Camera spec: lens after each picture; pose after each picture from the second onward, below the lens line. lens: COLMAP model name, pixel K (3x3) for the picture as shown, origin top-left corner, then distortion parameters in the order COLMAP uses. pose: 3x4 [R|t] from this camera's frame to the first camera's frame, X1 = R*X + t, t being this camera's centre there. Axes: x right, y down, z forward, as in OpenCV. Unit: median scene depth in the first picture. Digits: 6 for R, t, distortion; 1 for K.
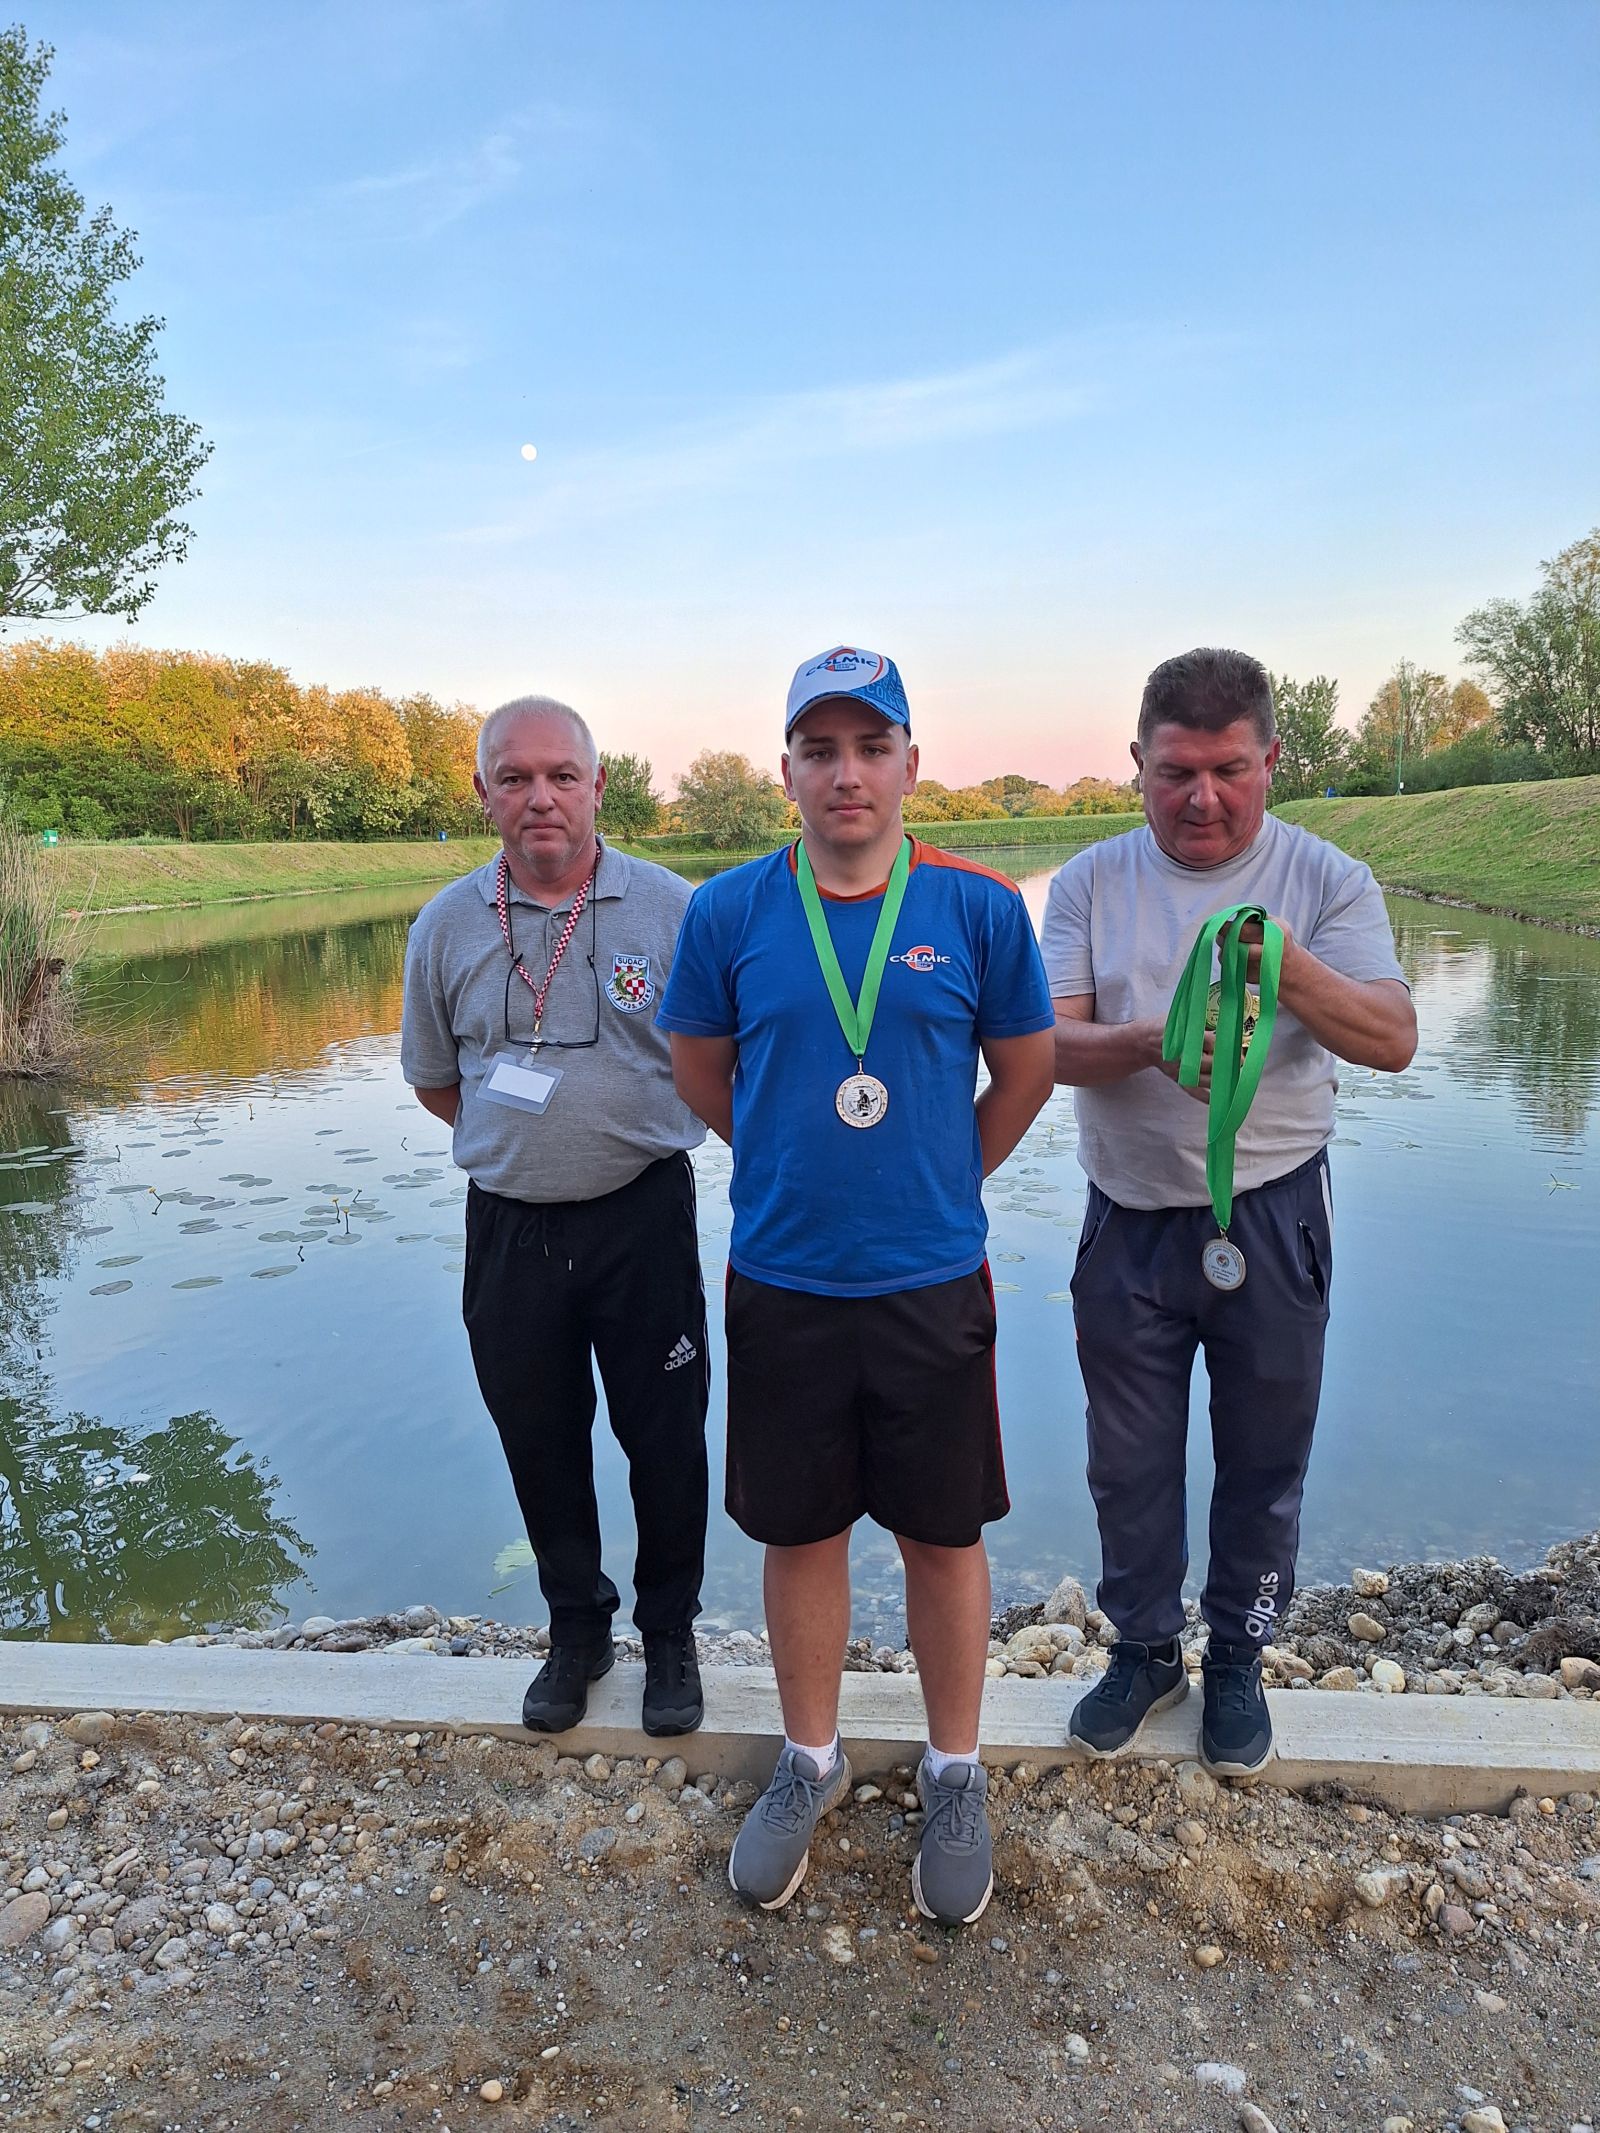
lens RADIAL K [[1470.7, 0, 788.2], [0, 1470.7, 1061.2], [0, 0, 1]] dist [0.032143, -0.027180]
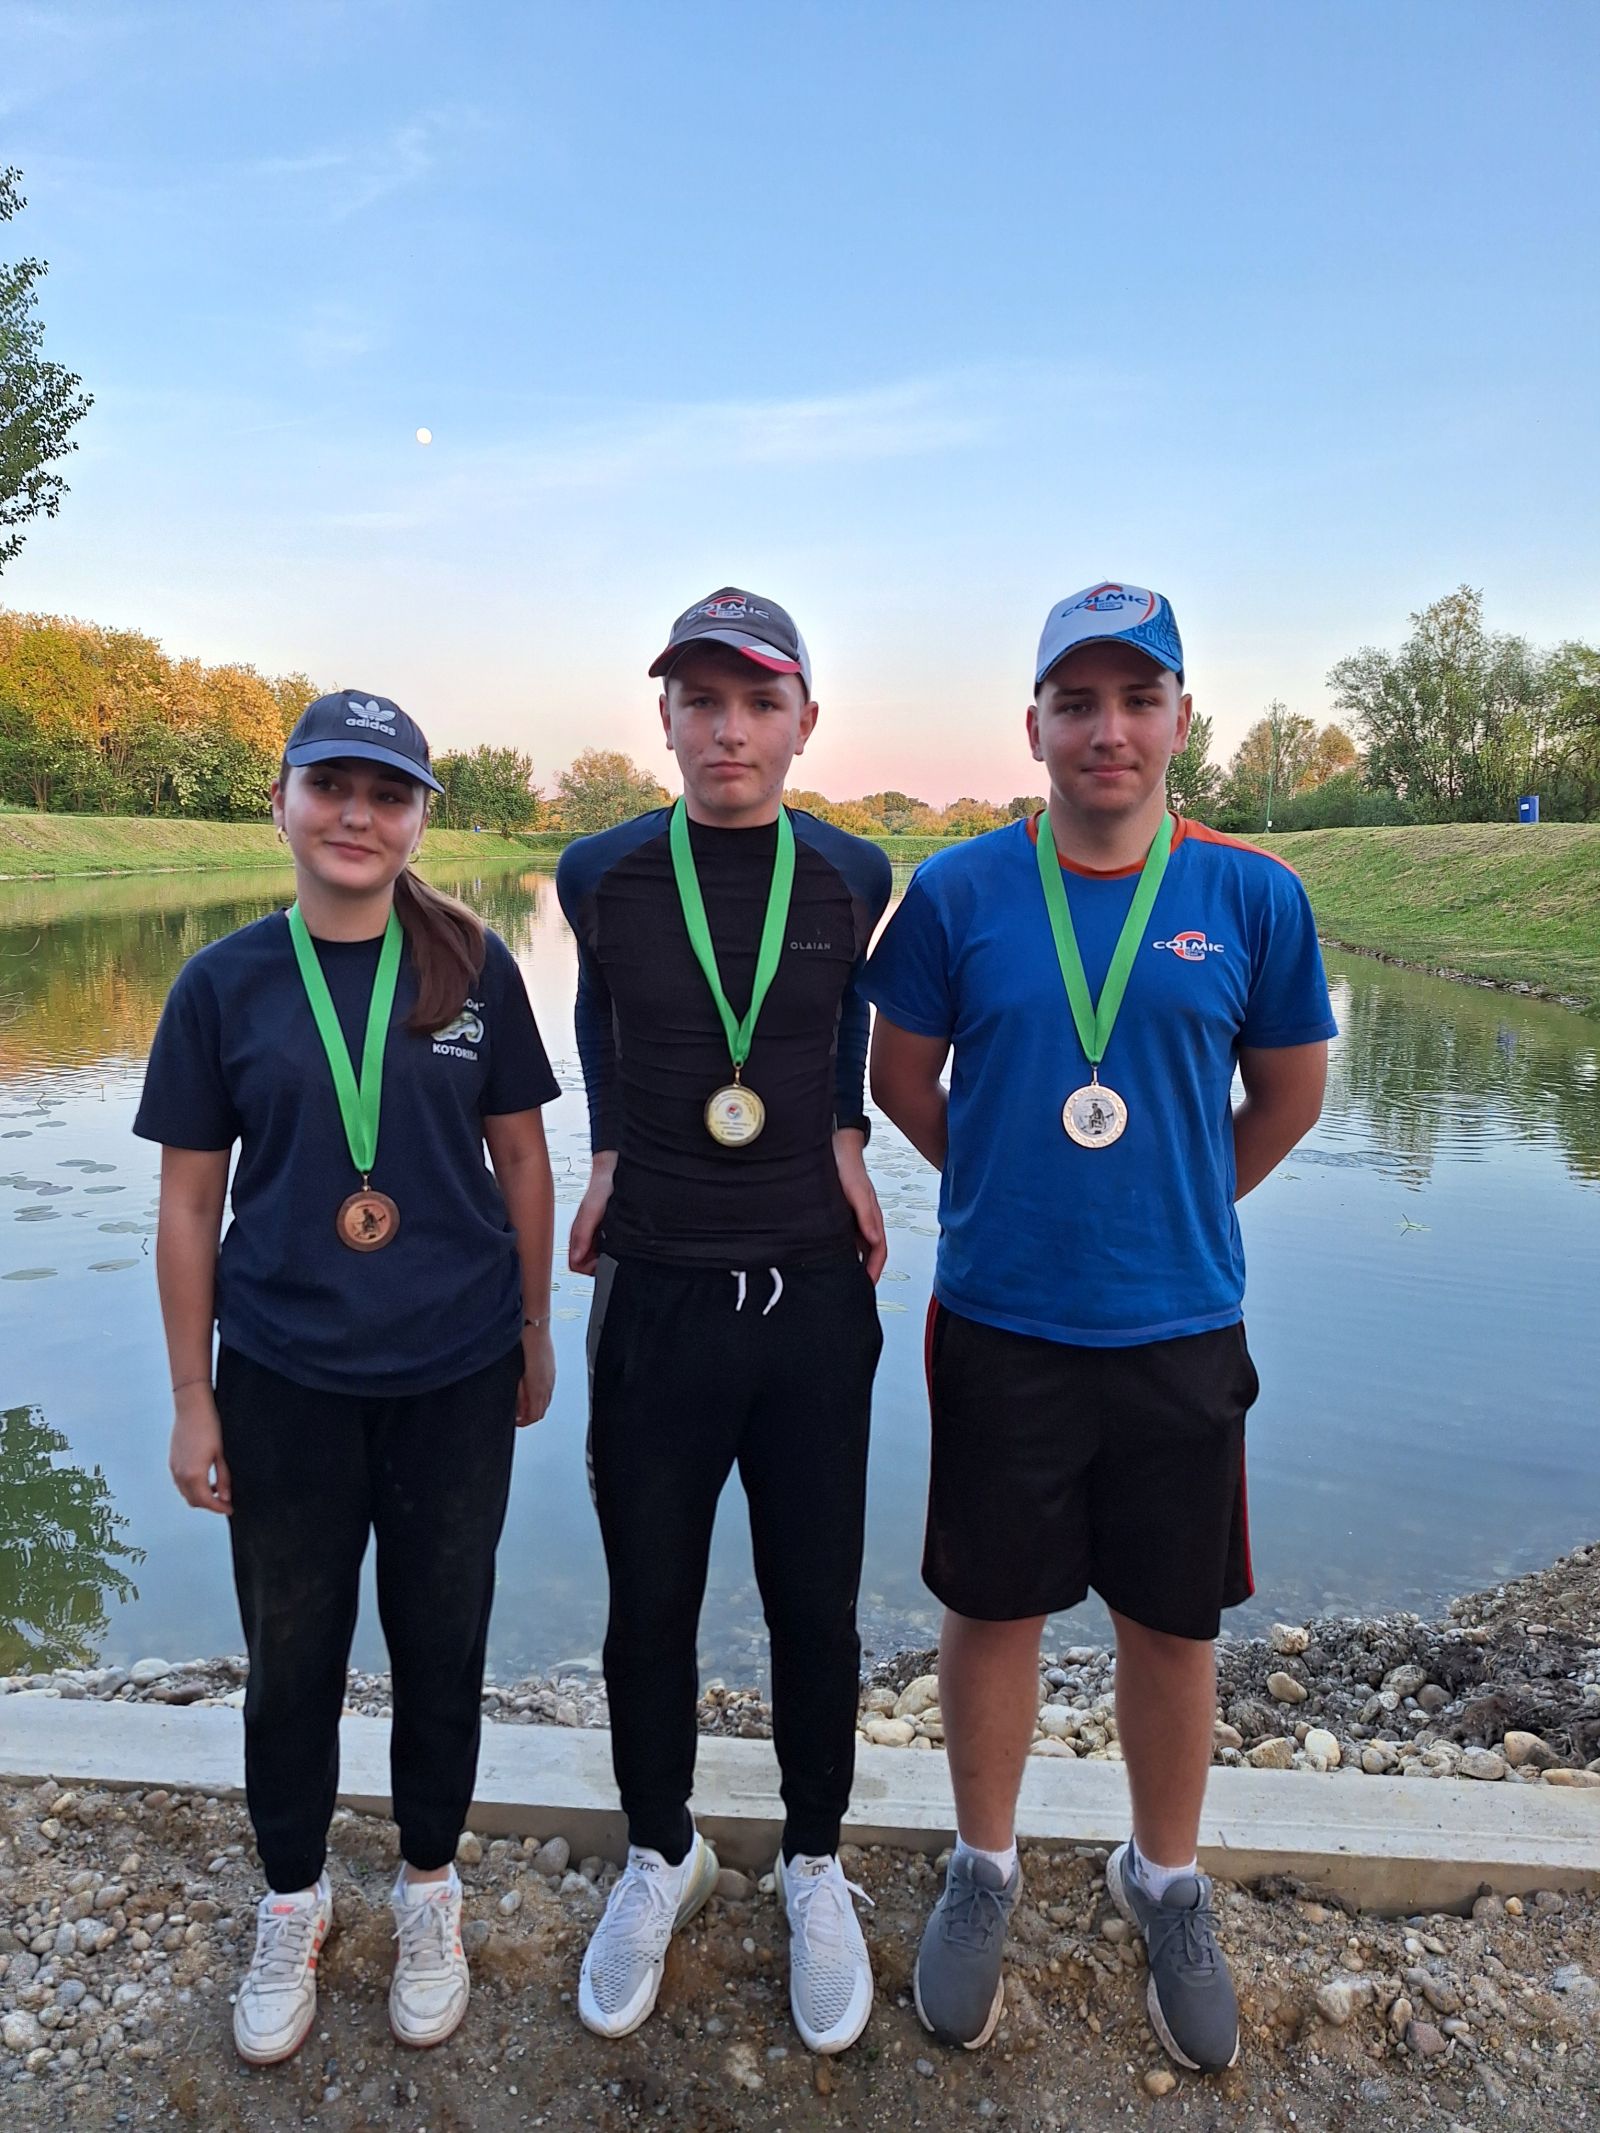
lens RADIAL K [[1470.7, 0, 752.0], [0, 1470.7, 1055.4], [0, 0, 1]] dist [0.032143, -0.027180]
pose [[0.996788, 0.045437, 0.065944, -0.031325], [-0.044840, 0.998939, -0.010501, 0.004919], [-0.066351, 0.007511, 0.997768, 0.080950]]
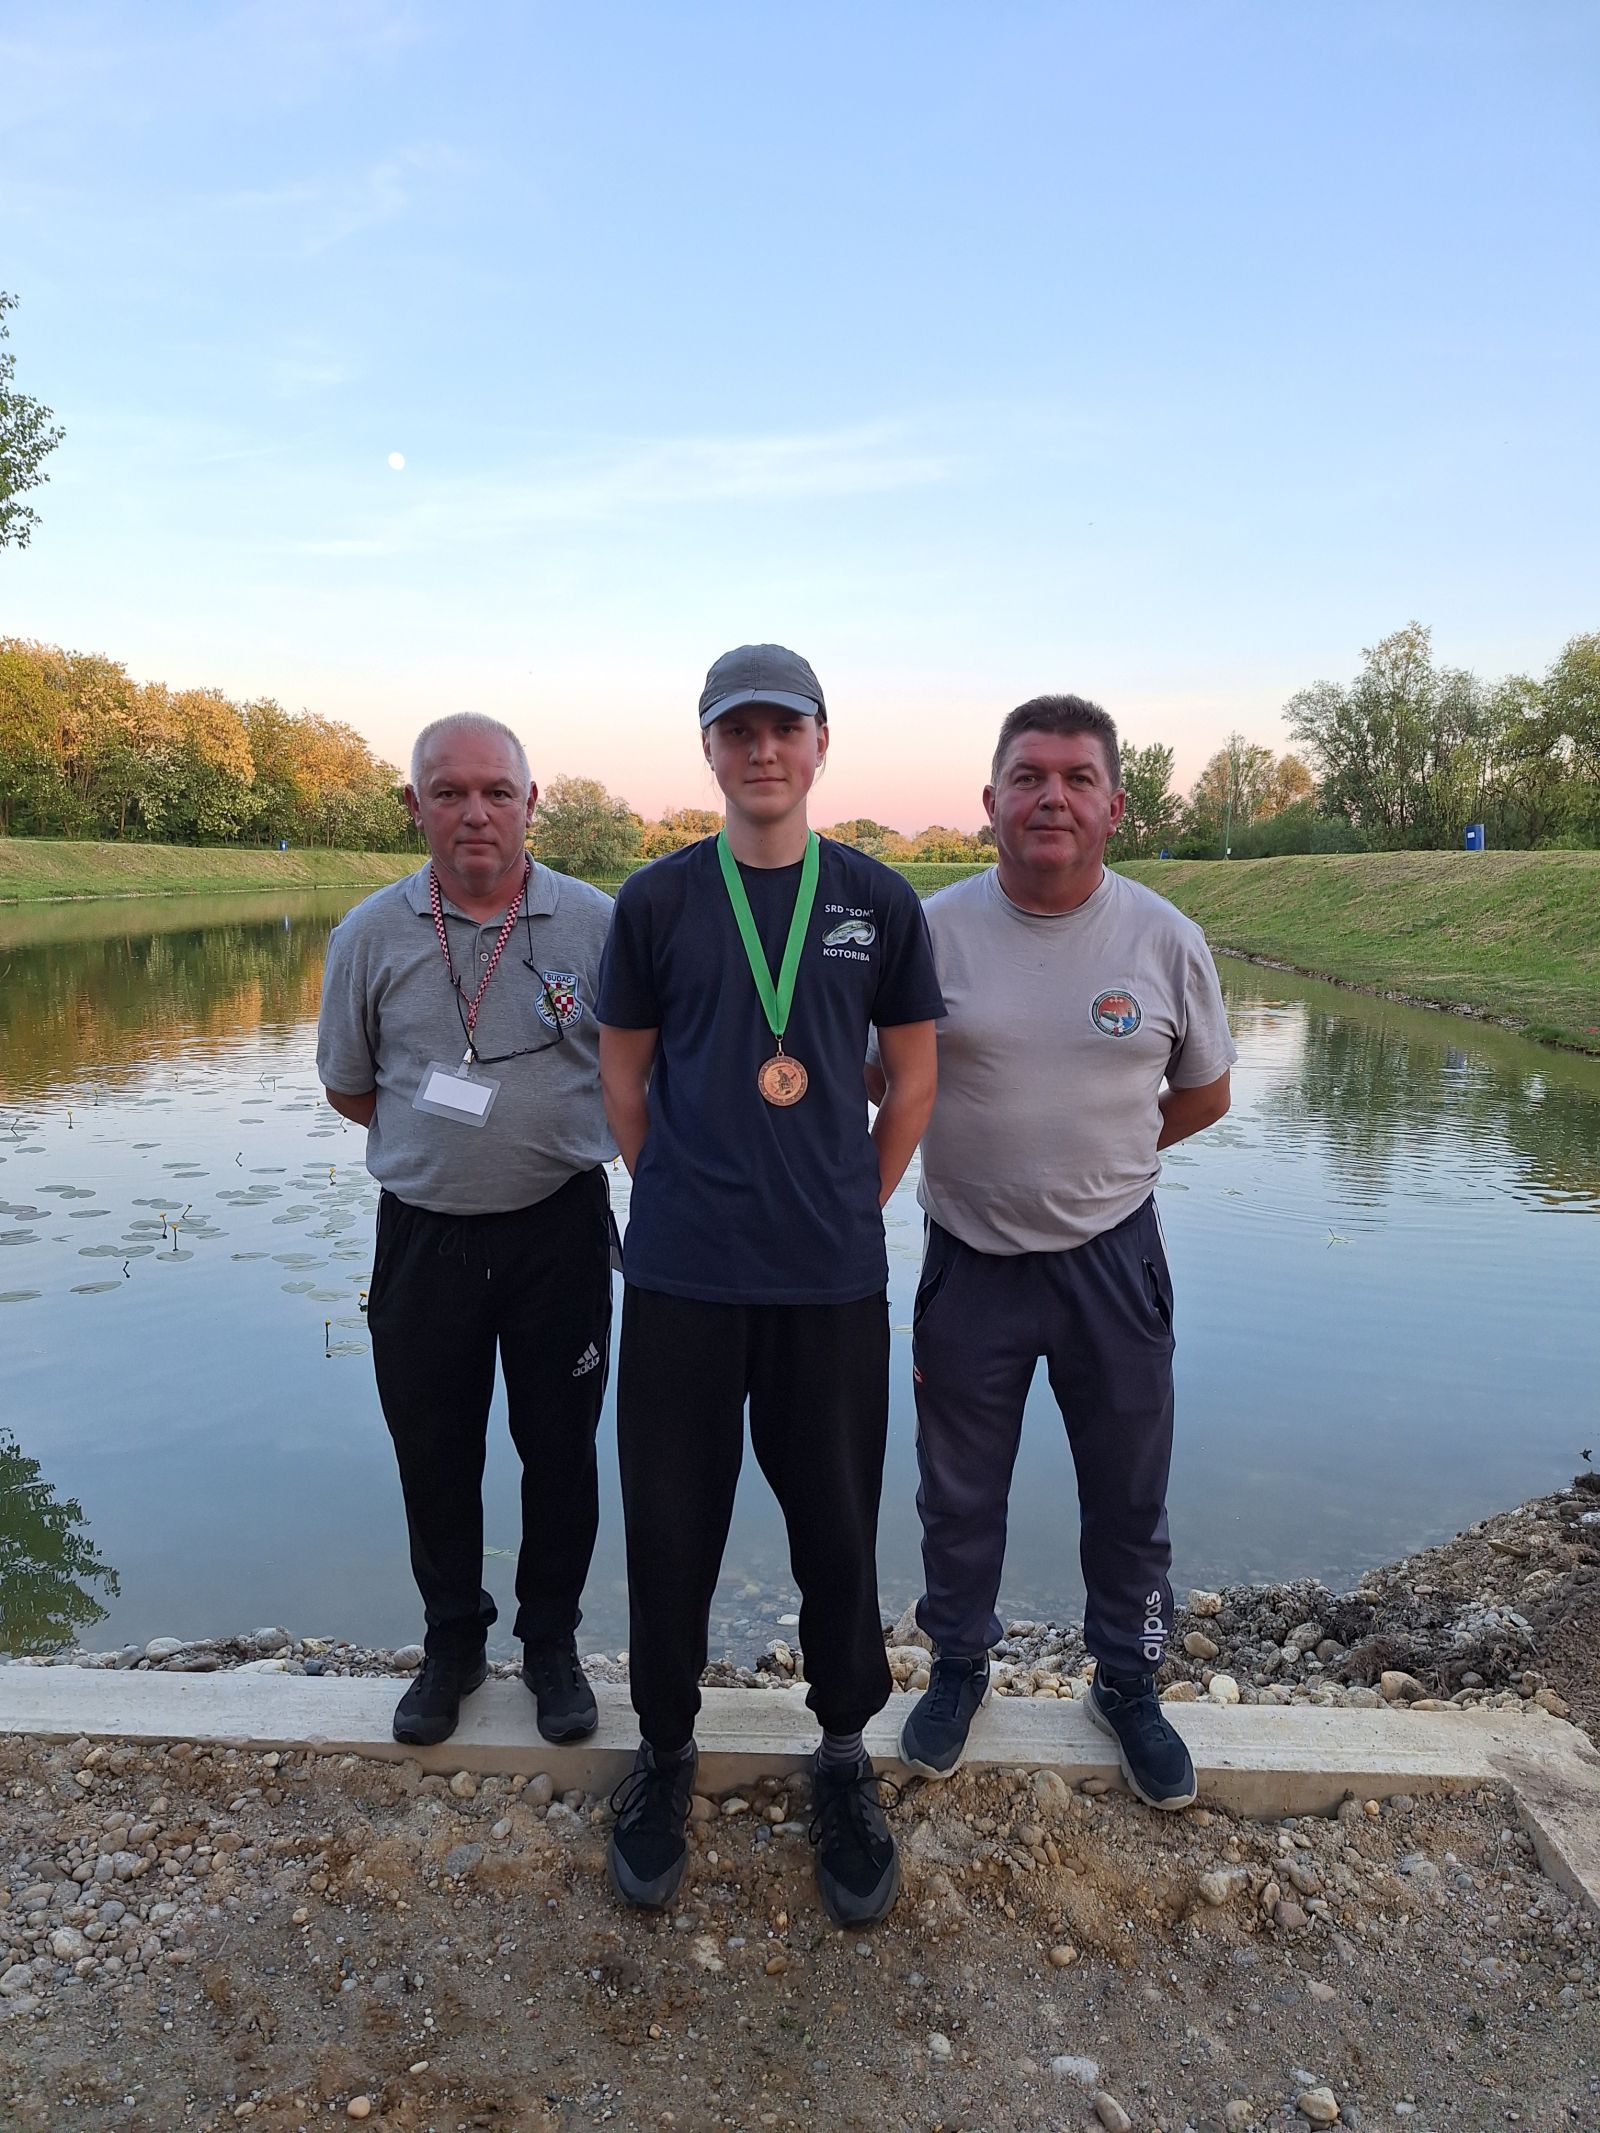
lens RADIAL K [[1470.7, 0, 789.9], [0, 1470.7, 1050.9], [0, 0, 1]] dist [0.032143, -0.027180]
pose [[0.993233, 0.042229, 0.108190, -0.031130], [-0.039034, 0.998742, -0.031479, 0.006017], [-0.109384, 0.027043, 0.993632, -0.020861]]
